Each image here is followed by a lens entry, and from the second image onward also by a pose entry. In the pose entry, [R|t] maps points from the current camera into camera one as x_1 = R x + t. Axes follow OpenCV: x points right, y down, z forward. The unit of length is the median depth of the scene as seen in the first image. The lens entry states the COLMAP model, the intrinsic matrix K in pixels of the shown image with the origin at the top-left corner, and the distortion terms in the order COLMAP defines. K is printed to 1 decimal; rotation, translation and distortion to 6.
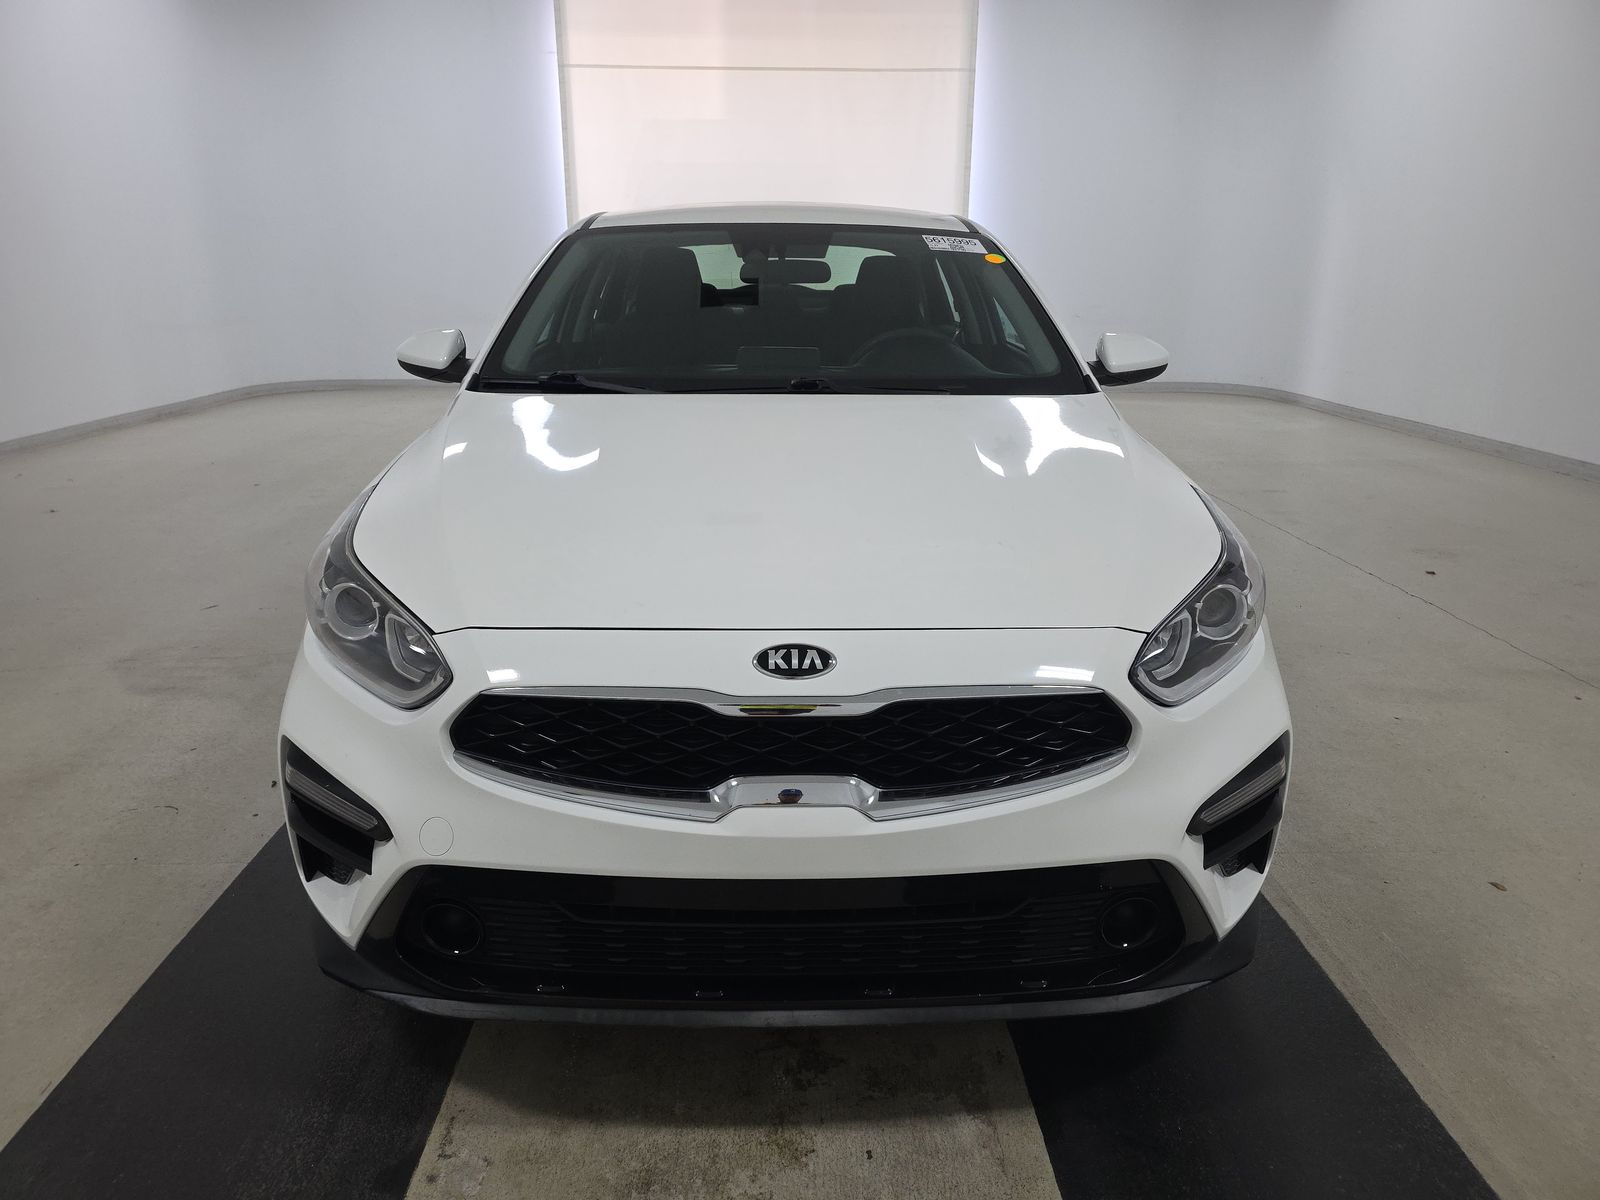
lens RADIAL K [[1102.8, 0, 800.0], [0, 1102.8, 600.0], [0, 0, 1]] dist [0.005784, 0.001201]
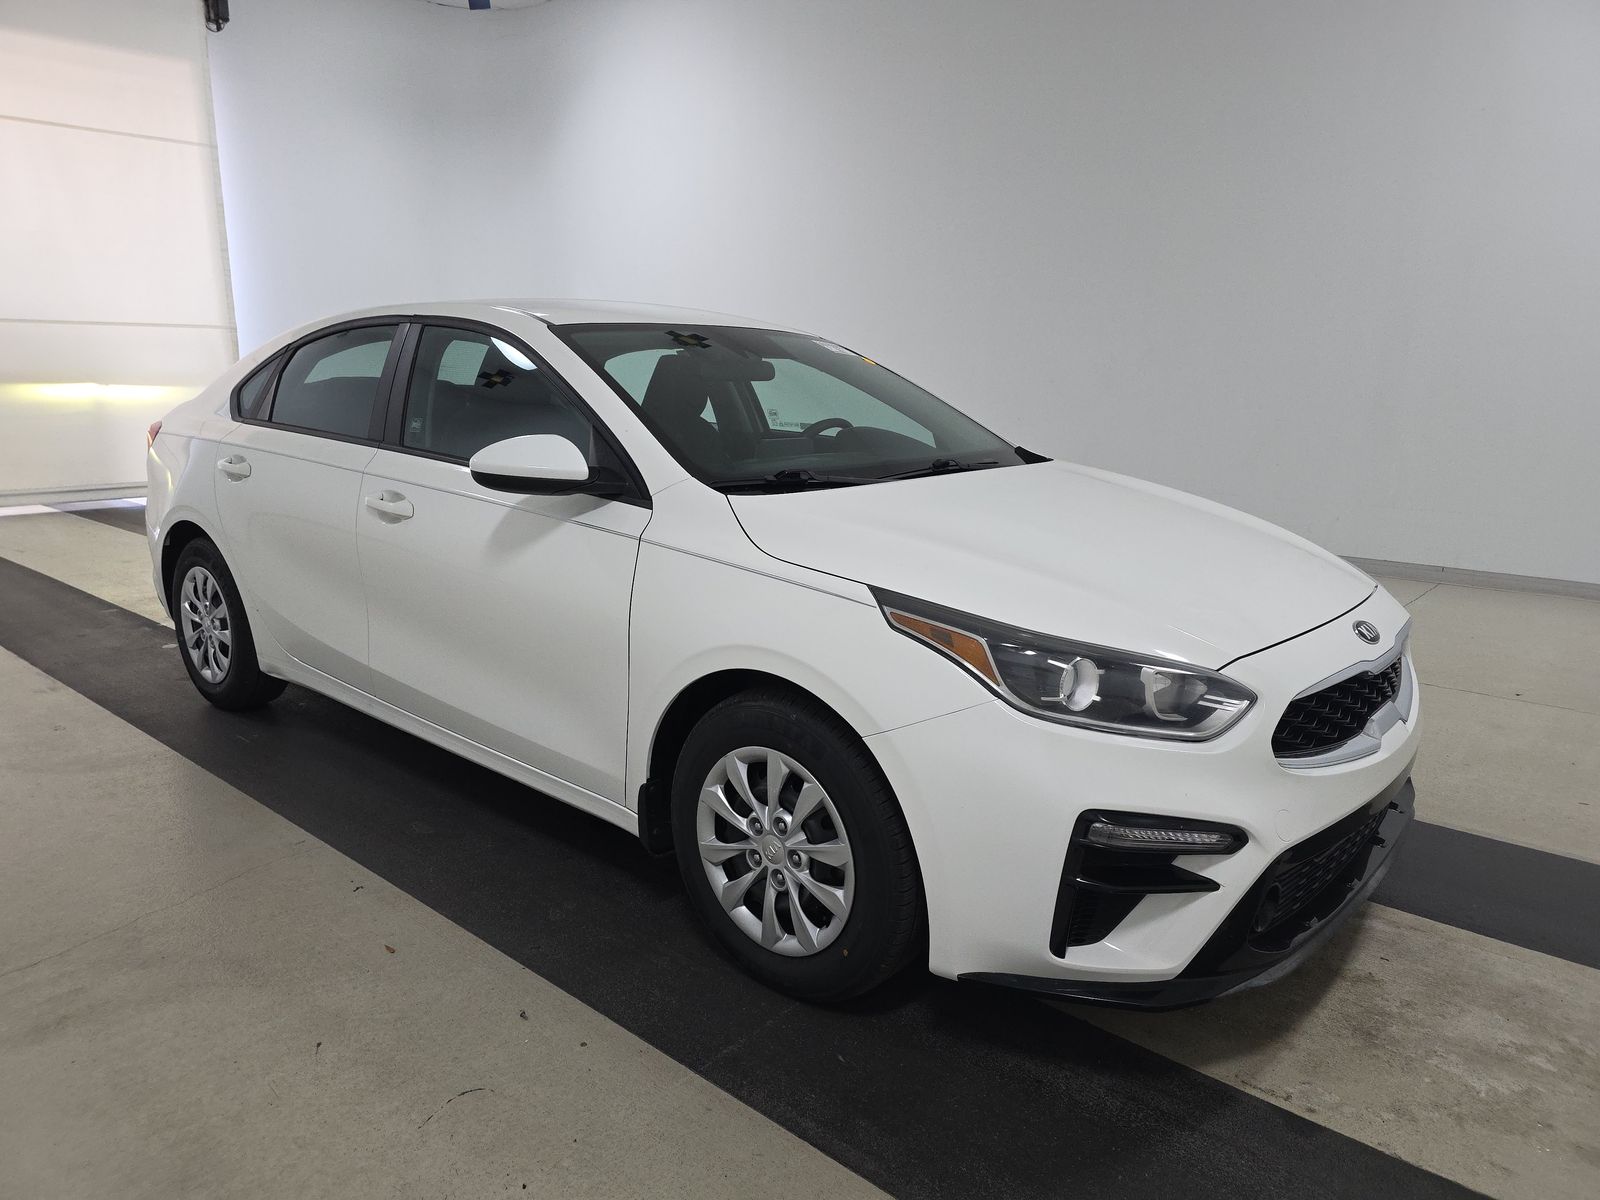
lens RADIAL K [[1102.8, 0, 800.0], [0, 1102.8, 600.0], [0, 0, 1]] dist [0.005784, 0.001201]
pose [[0.669424, -0.157951, 0.725895, -0.673540], [0.211697, 0.977180, 0.017401, -0.072938], [-0.712079, 0.142022, 0.687586, 0.218751]]
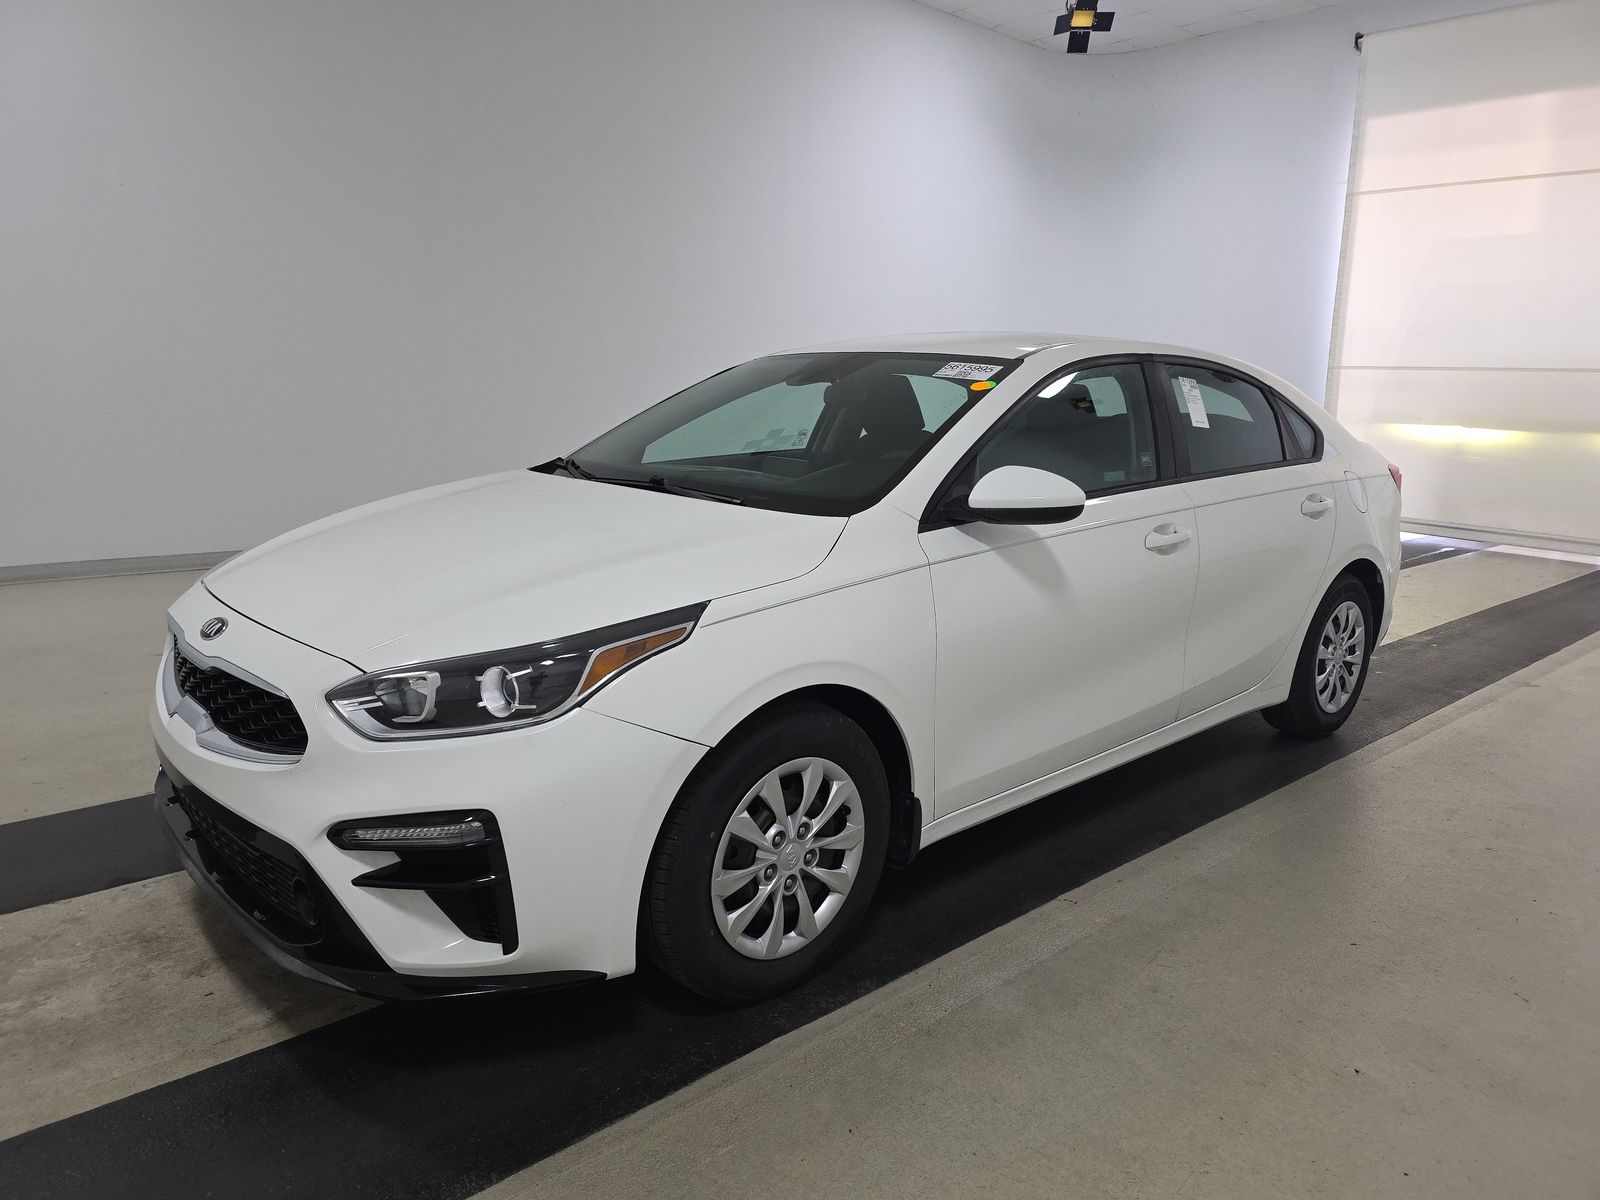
lens RADIAL K [[1095.5, 0, 800.0], [0, 1095.5, 600.0], [0, 0, 1]] dist [0.021010, -0.005305]
pose [[0.644859, 0.162670, -0.746790, 0.703391], [-0.244224, 0.969719, 0.000340, -0.078989], [0.724232, 0.182165, 0.665060, 0.239366]]
